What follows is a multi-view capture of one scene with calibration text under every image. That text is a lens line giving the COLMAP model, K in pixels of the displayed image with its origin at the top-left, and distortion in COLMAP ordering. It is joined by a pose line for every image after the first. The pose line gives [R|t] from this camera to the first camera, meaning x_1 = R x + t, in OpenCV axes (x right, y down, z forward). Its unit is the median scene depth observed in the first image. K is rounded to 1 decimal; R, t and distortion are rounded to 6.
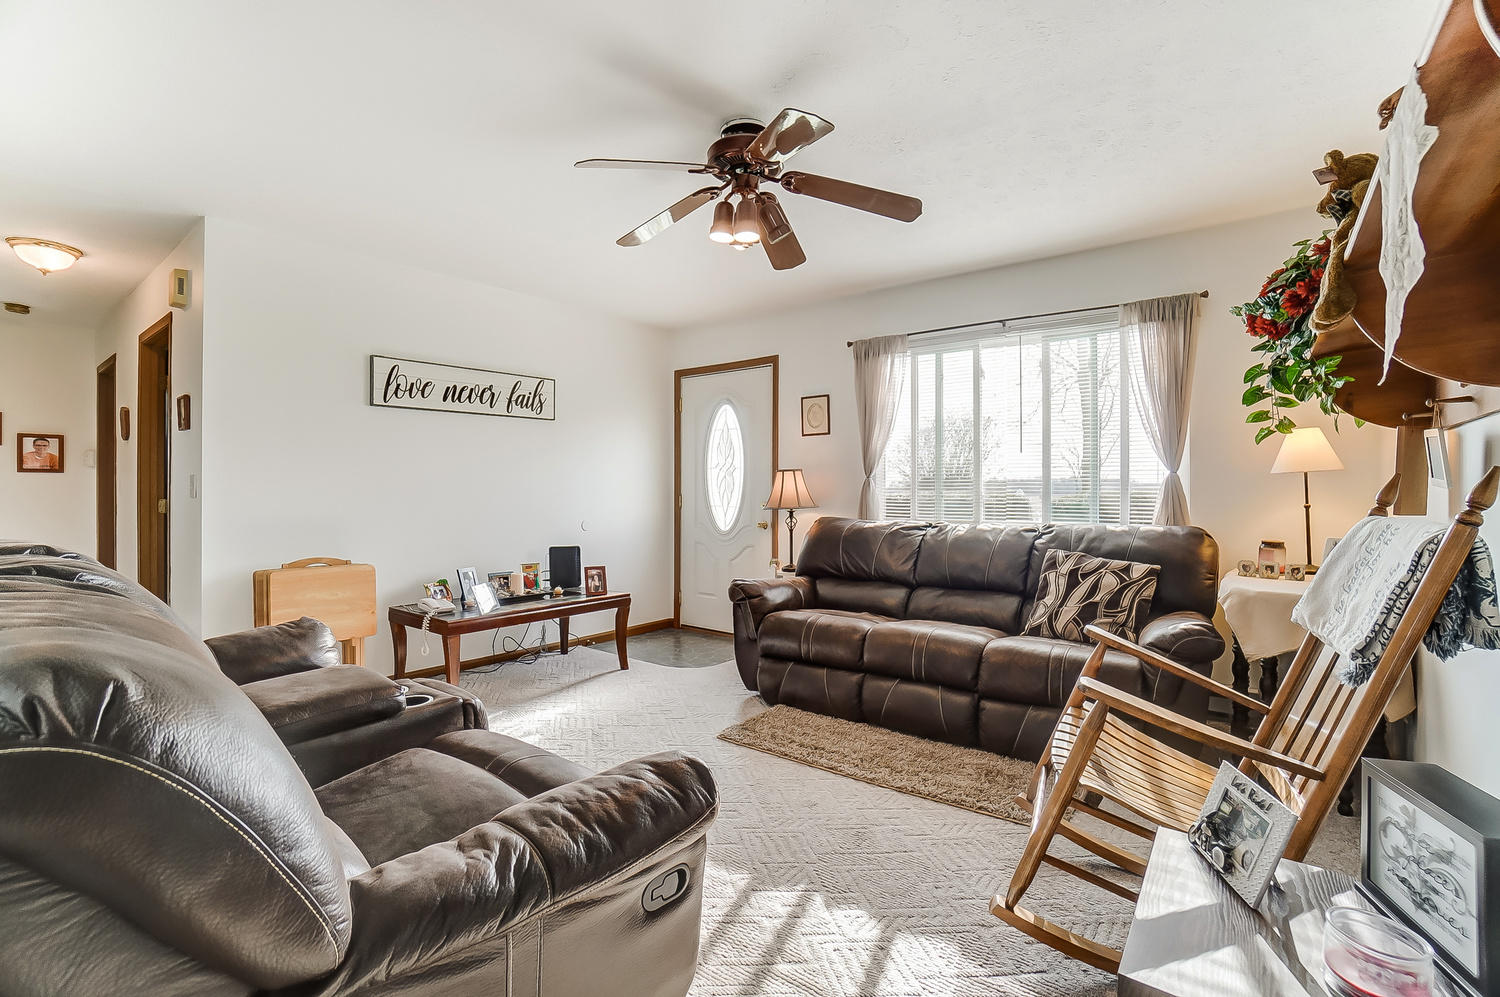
lens RADIAL K [[658.9, 0, 750.0], [0, 658.9, 498.5], [0, 0, 1]] dist [-0.052301, 0.000025]
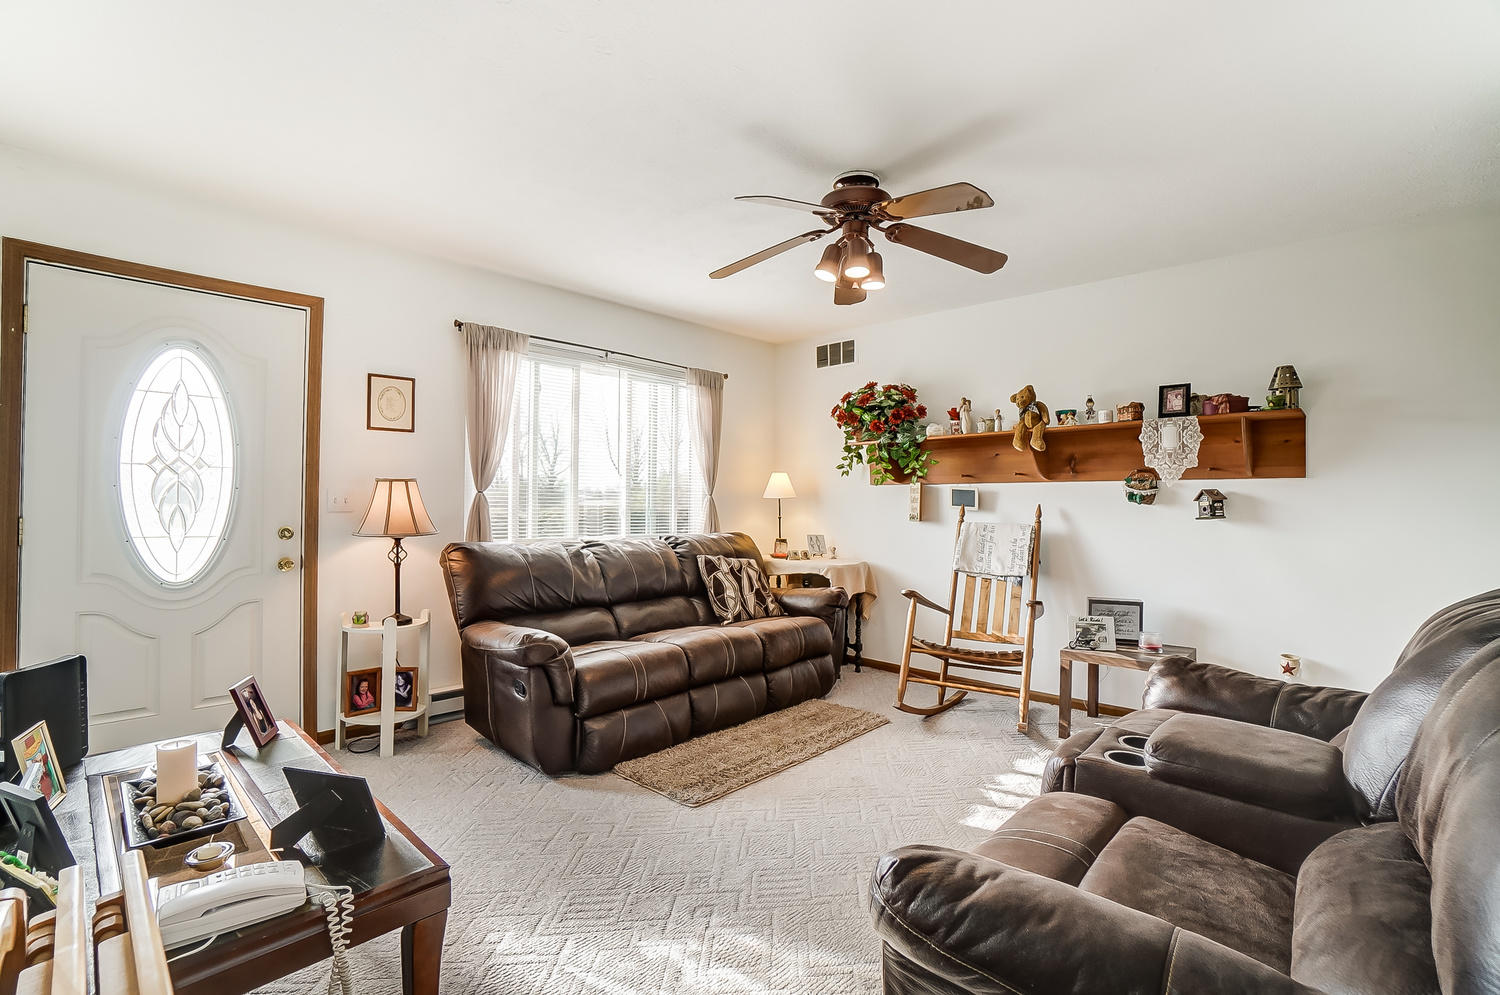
lens RADIAL K [[663.3, 0, 750.0], [0, 663.3, 497.5], [0, 0, 1]] dist [-0.062982, -0.000009]
pose [[0.112606, 0.008428, 0.993604, -0.679139], [0.004124, 0.999951, -0.008949, -0.018693], [-0.993631, 0.005105, 0.112566, 0.644955]]
